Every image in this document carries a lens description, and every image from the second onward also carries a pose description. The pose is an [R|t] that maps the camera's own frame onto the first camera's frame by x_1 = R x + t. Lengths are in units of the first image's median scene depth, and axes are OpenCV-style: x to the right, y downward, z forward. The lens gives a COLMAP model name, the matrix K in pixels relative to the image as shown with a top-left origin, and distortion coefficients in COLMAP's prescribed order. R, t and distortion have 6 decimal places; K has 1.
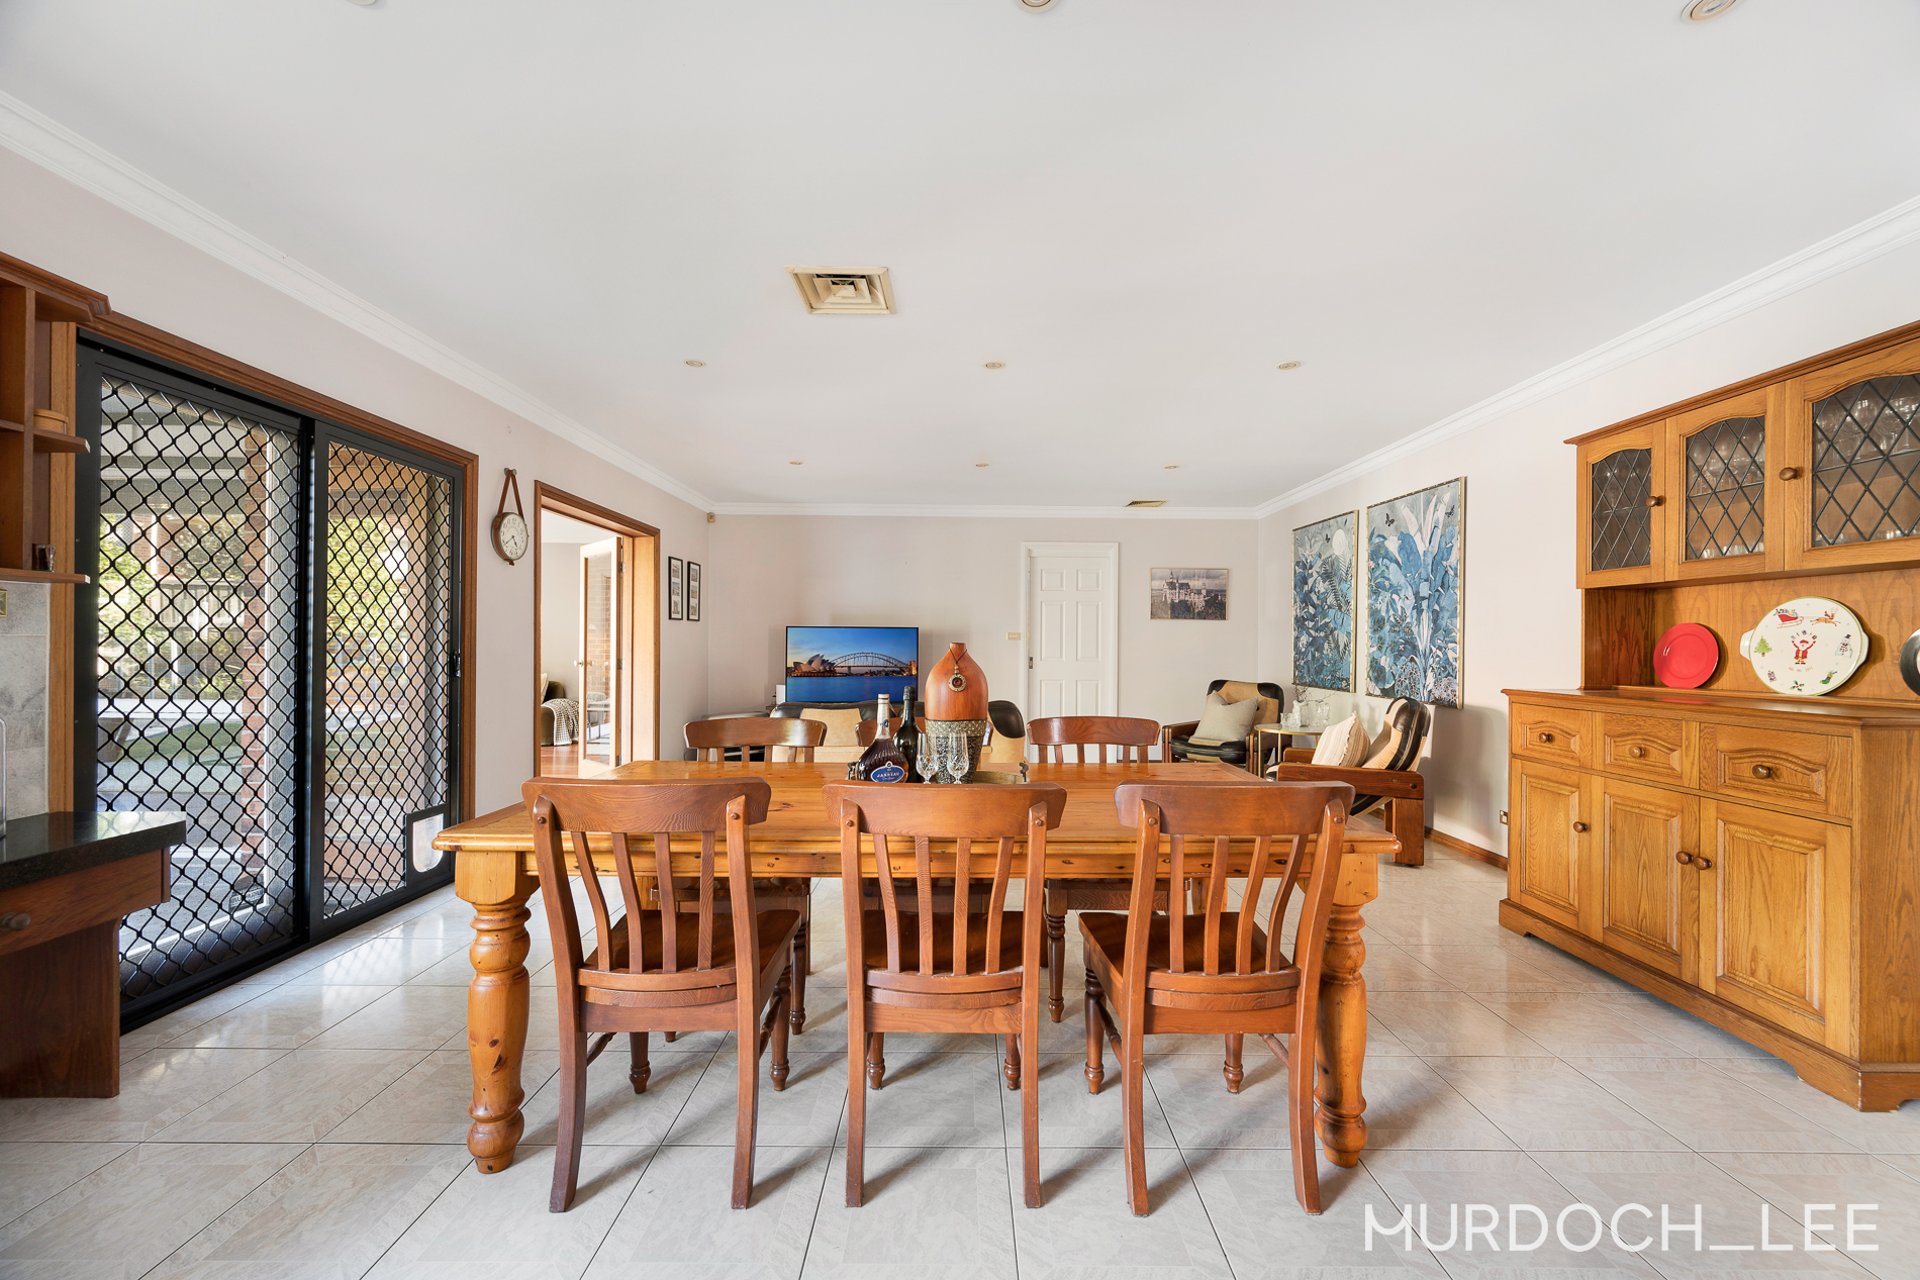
lens RADIAL K [[757.0, 0, 968.4], [0, 757.0, 642.5], [0, 0, 1]] dist [0.000110, -0.000770]
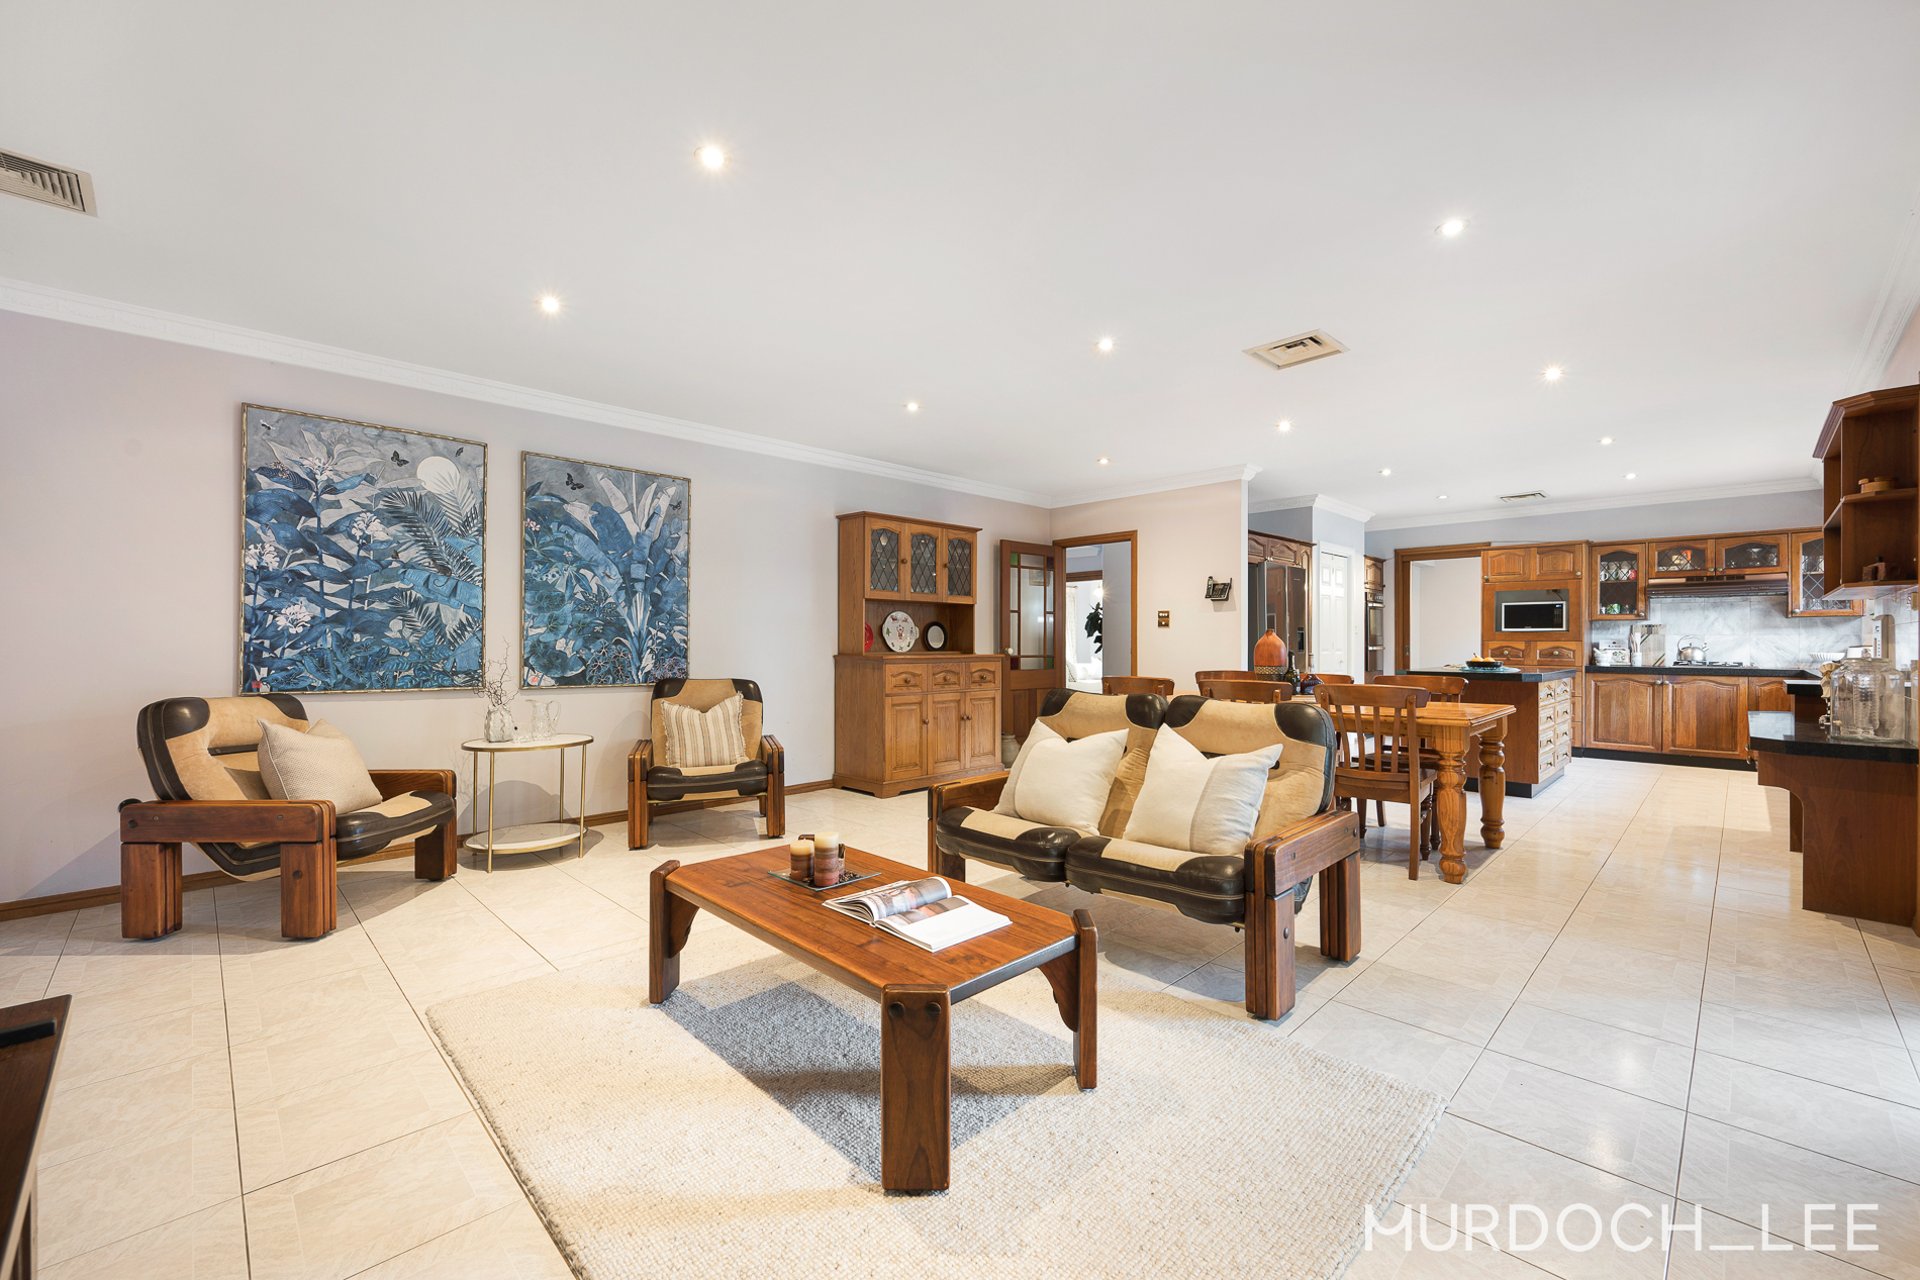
lens RADIAL K [[789.8, 0, 959.2], [0, 789.8, 644.4], [0, 0, 1]] dist [-0.001632, 0.000936]
pose [[-0.713815, -0.009786, 0.700266, -0.429713], [-0.008335, 0.999950, 0.005479, 0.016911], [-0.700285, -0.001926, -0.713861, 1.447776]]
